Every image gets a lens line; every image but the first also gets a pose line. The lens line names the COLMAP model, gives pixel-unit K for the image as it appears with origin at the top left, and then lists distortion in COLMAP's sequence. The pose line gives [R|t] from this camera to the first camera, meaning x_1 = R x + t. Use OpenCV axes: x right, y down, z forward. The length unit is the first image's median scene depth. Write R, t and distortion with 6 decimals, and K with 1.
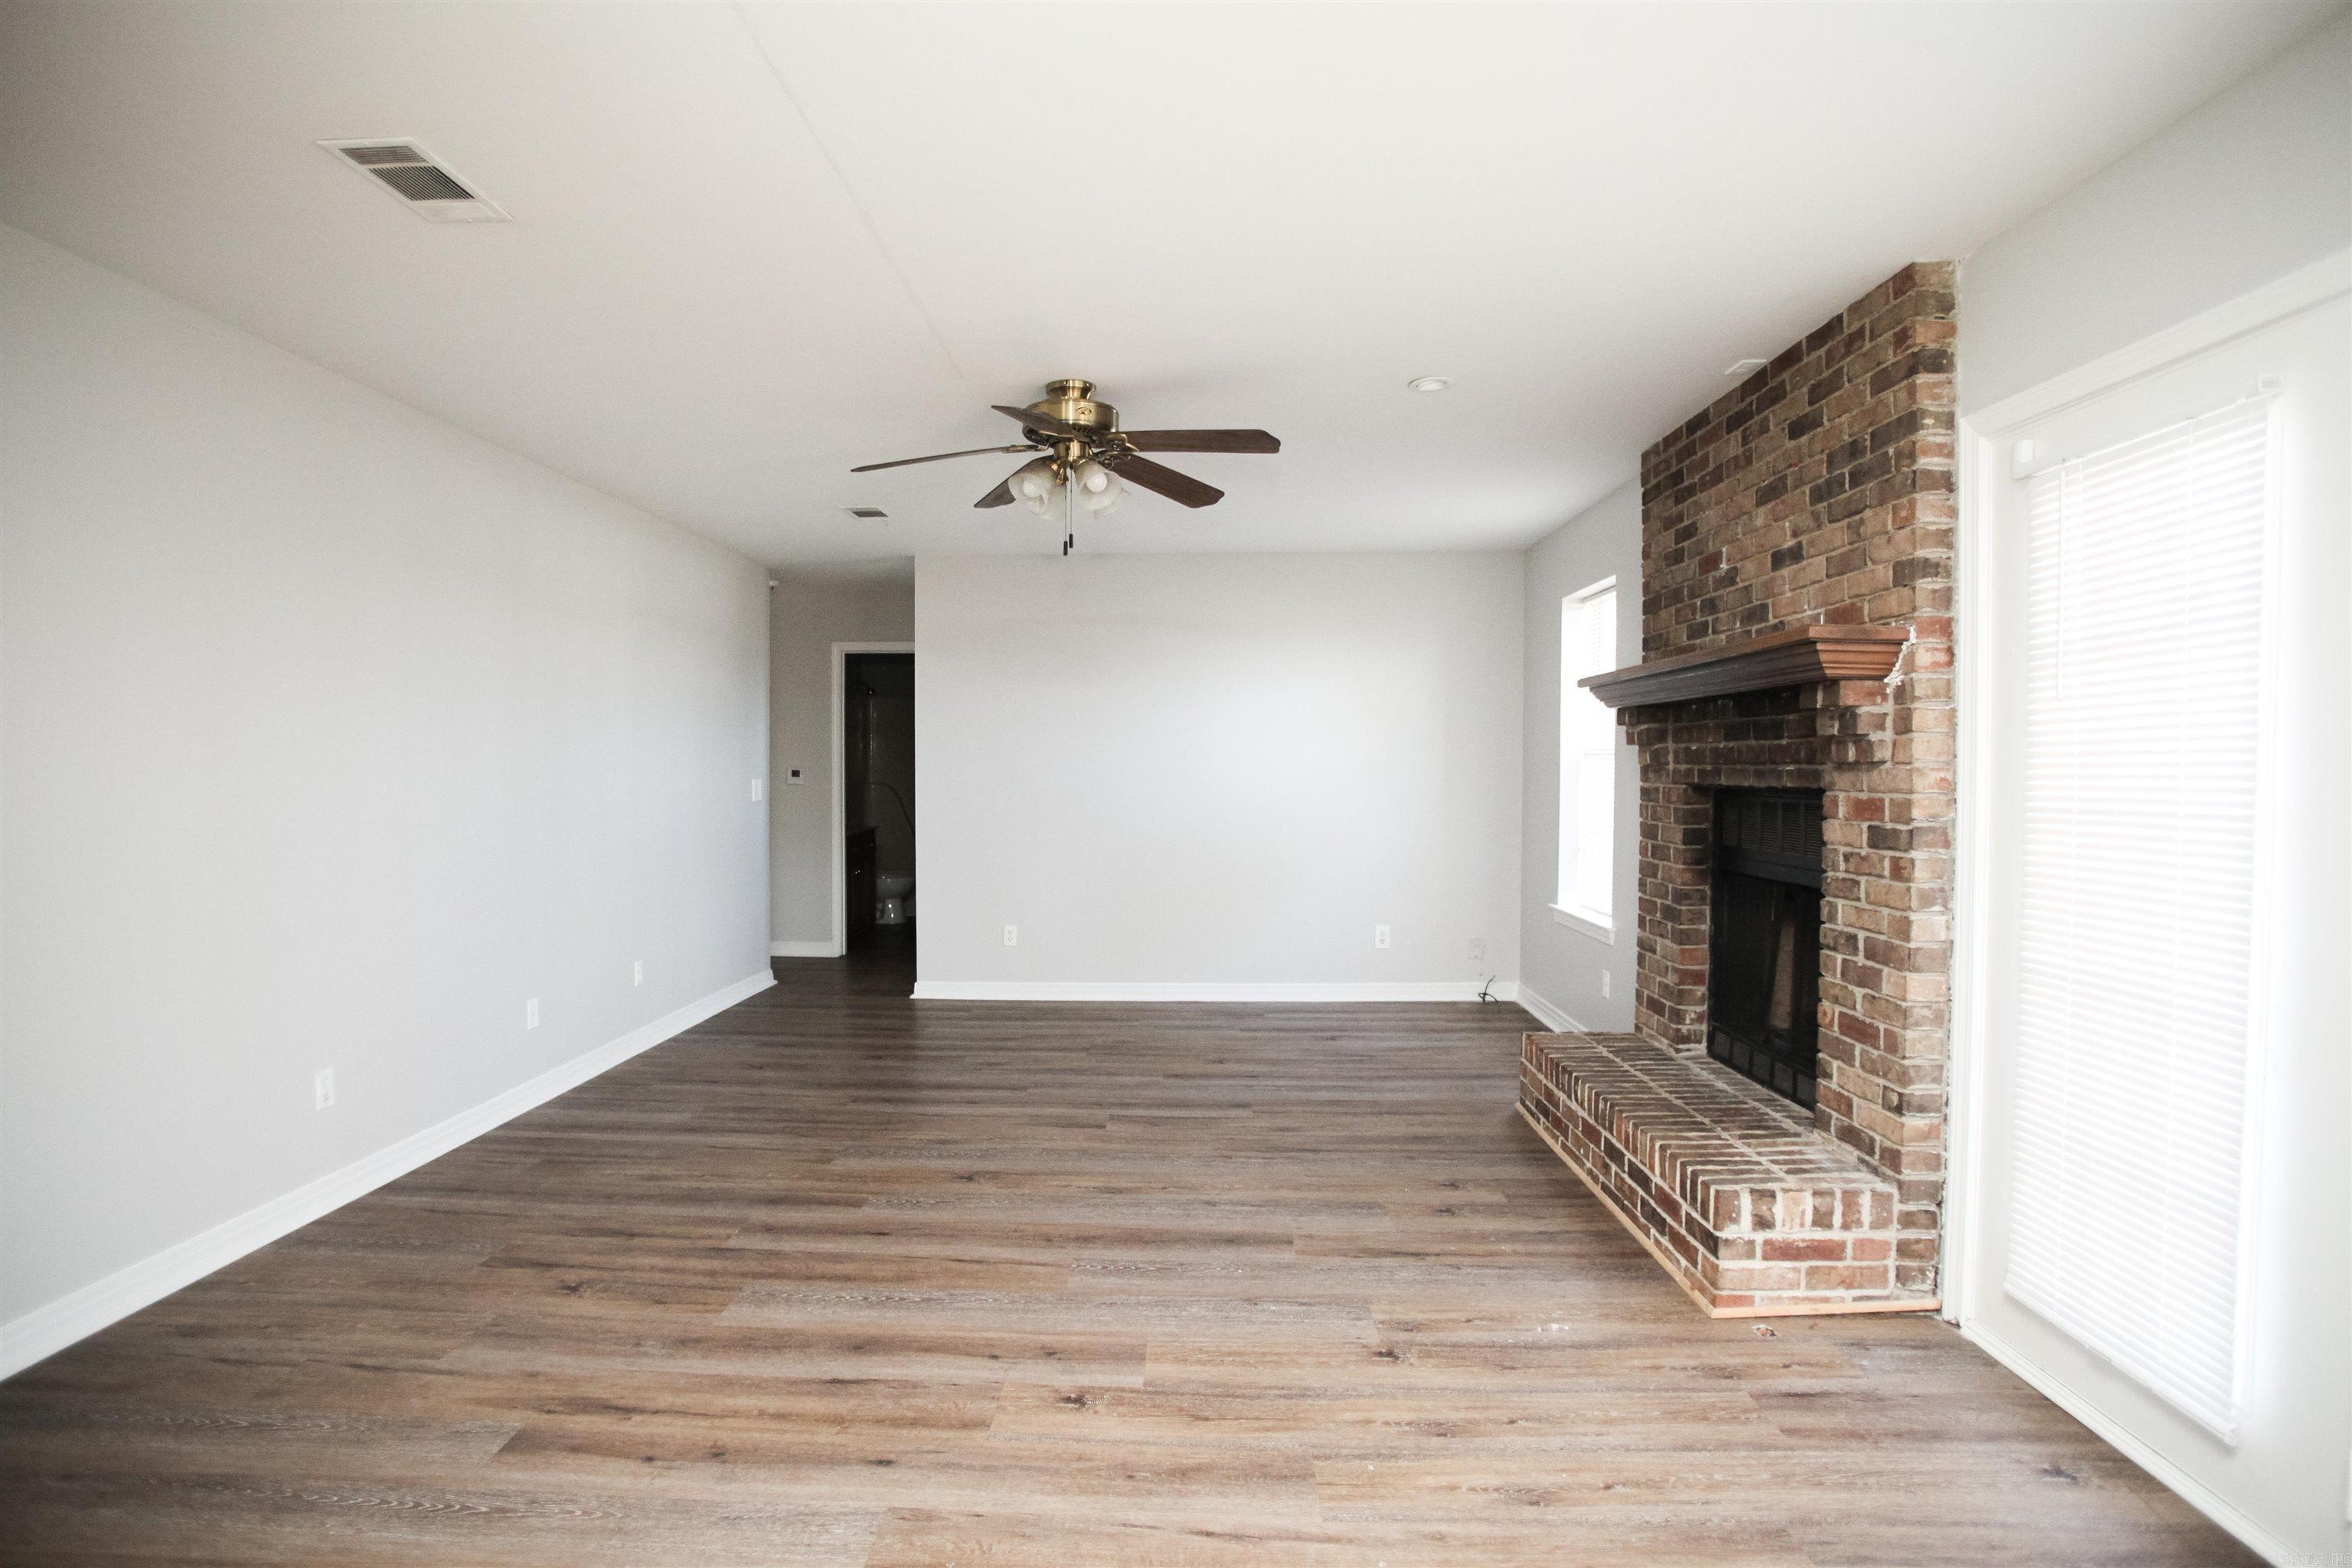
lens RADIAL K [[1194.7, 0, 1172.5], [0, 1194.7, 783.5], [0, 0, 1]] dist [0.000635, 0.000078]
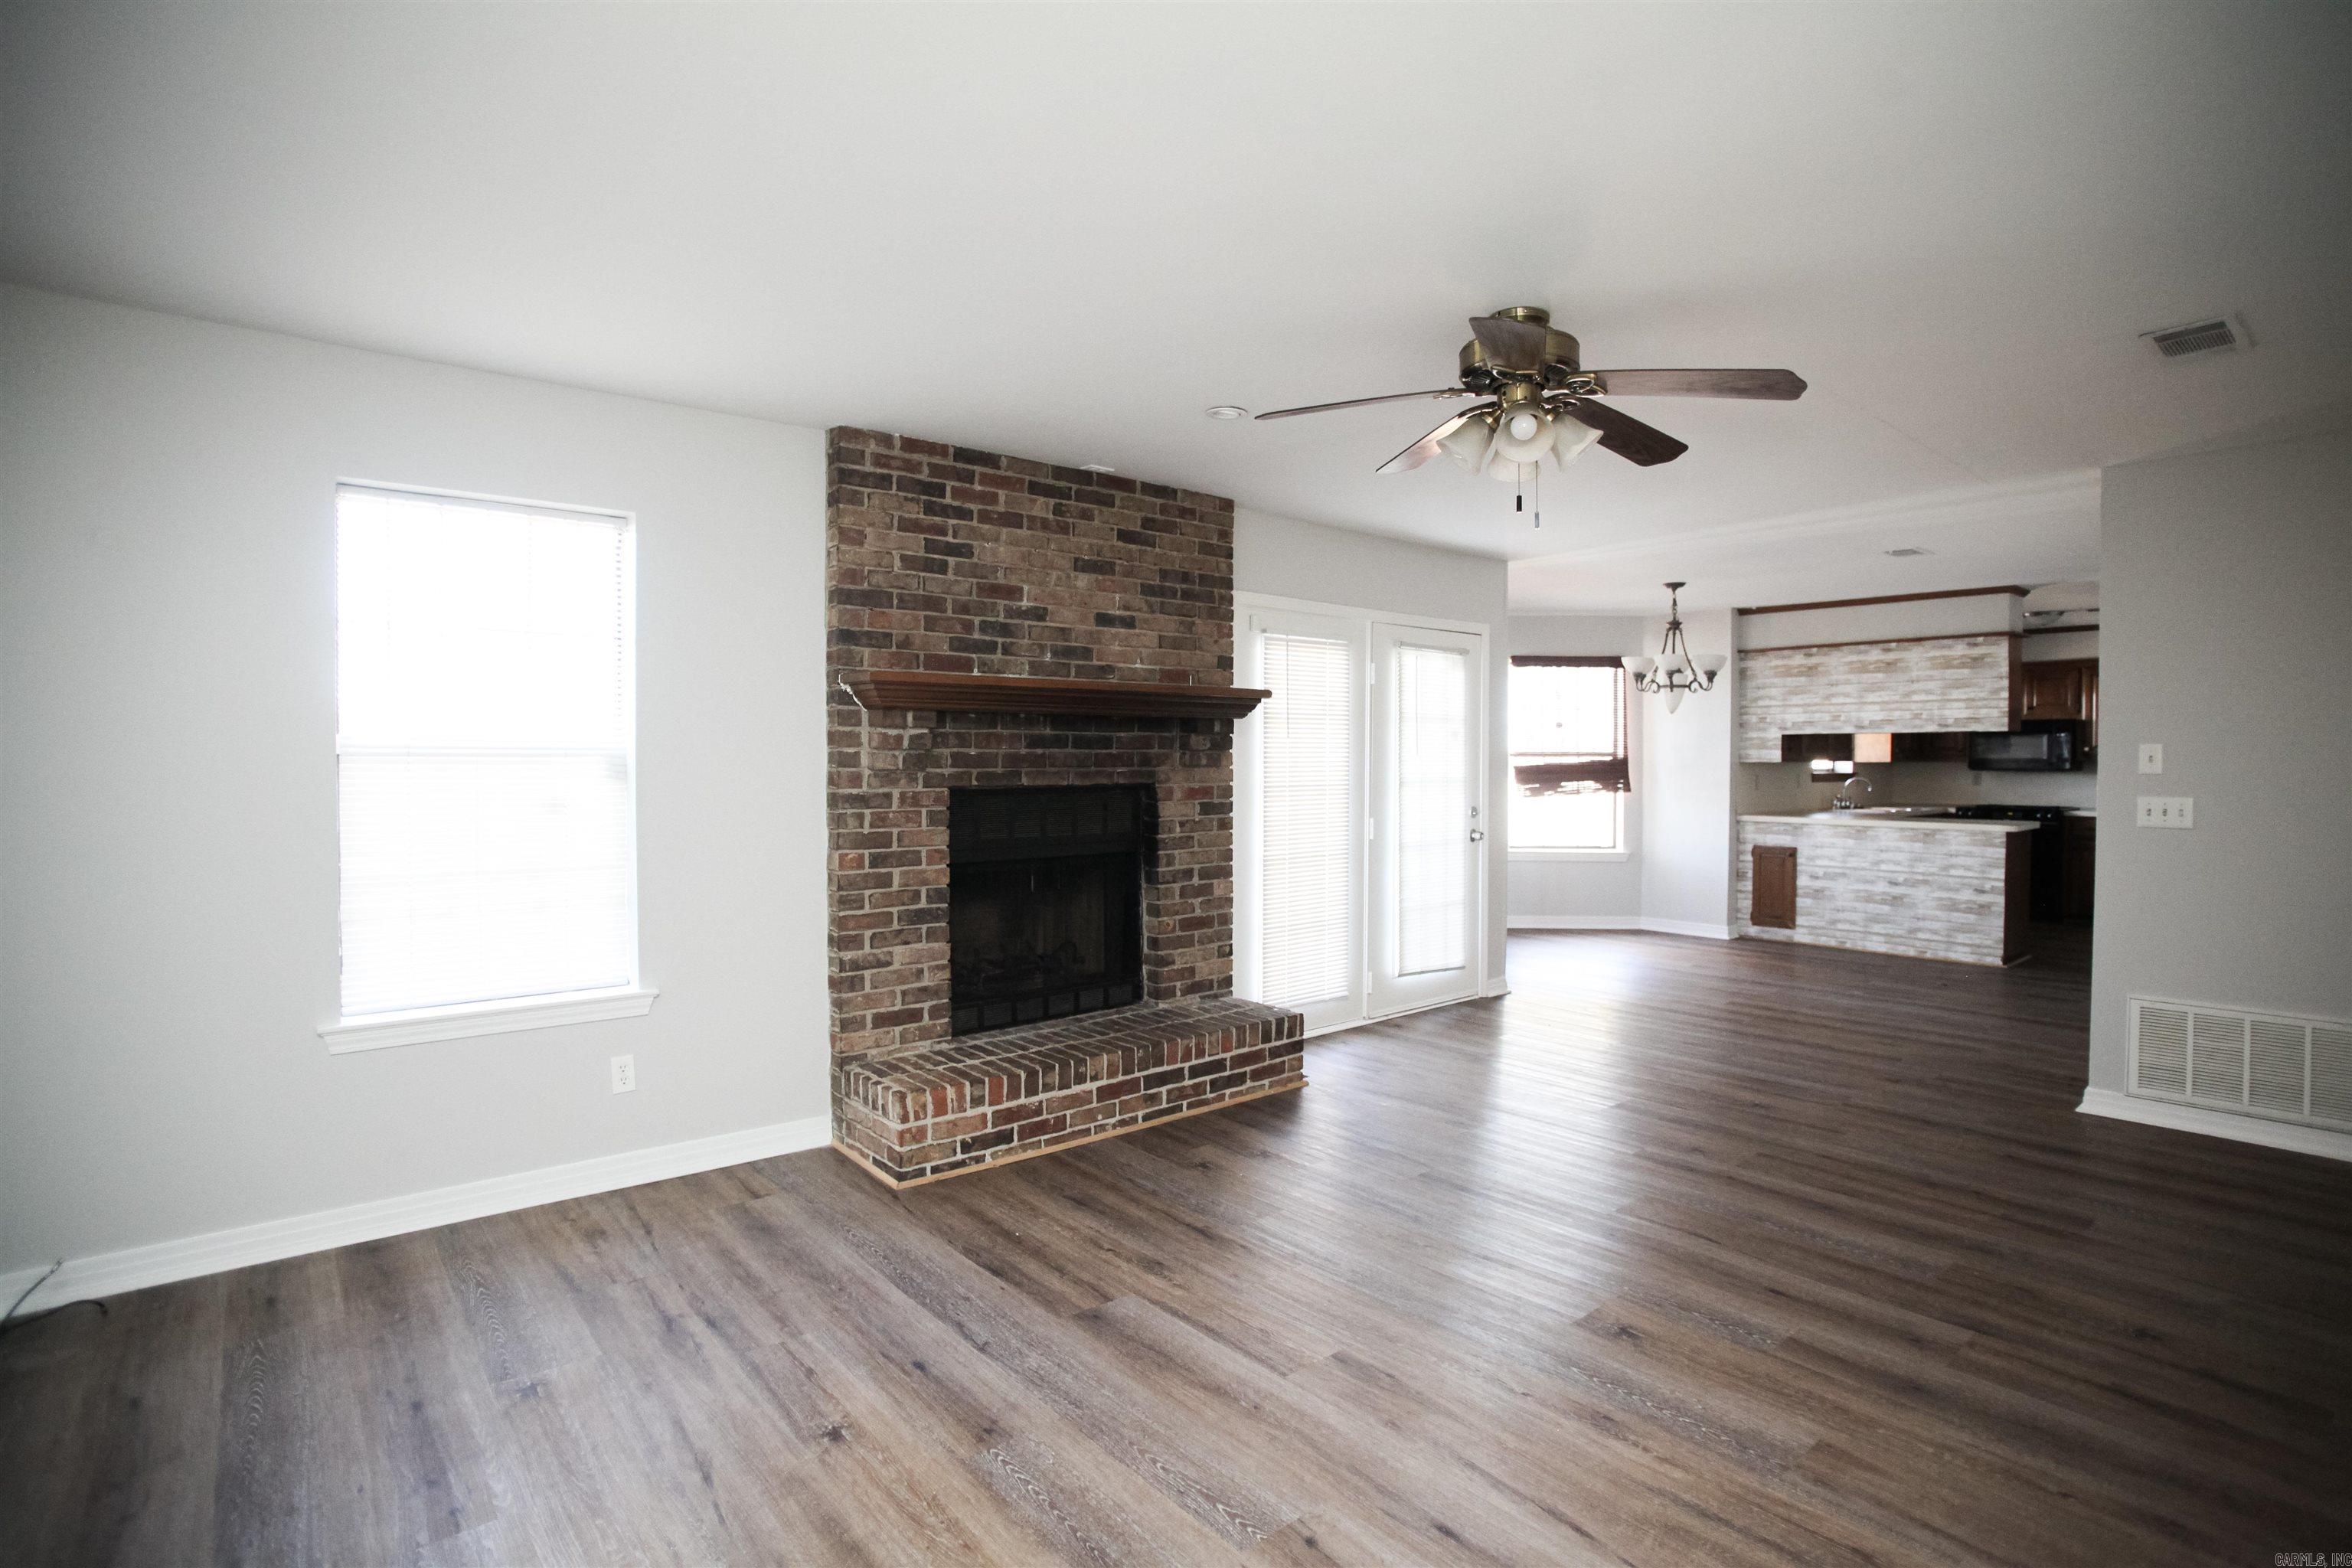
lens RADIAL K [[1194.7, 0, 1173.3], [0, 1194.7, 775.5], [0, 0, 1]] dist [0.000635, 0.000078]
pose [[-0.649455, -0.011240, 0.760317, -0.674199], [0.012562, 0.999596, 0.025508, -0.045919], [-0.760296, 0.026118, -0.649052, 2.066454]]
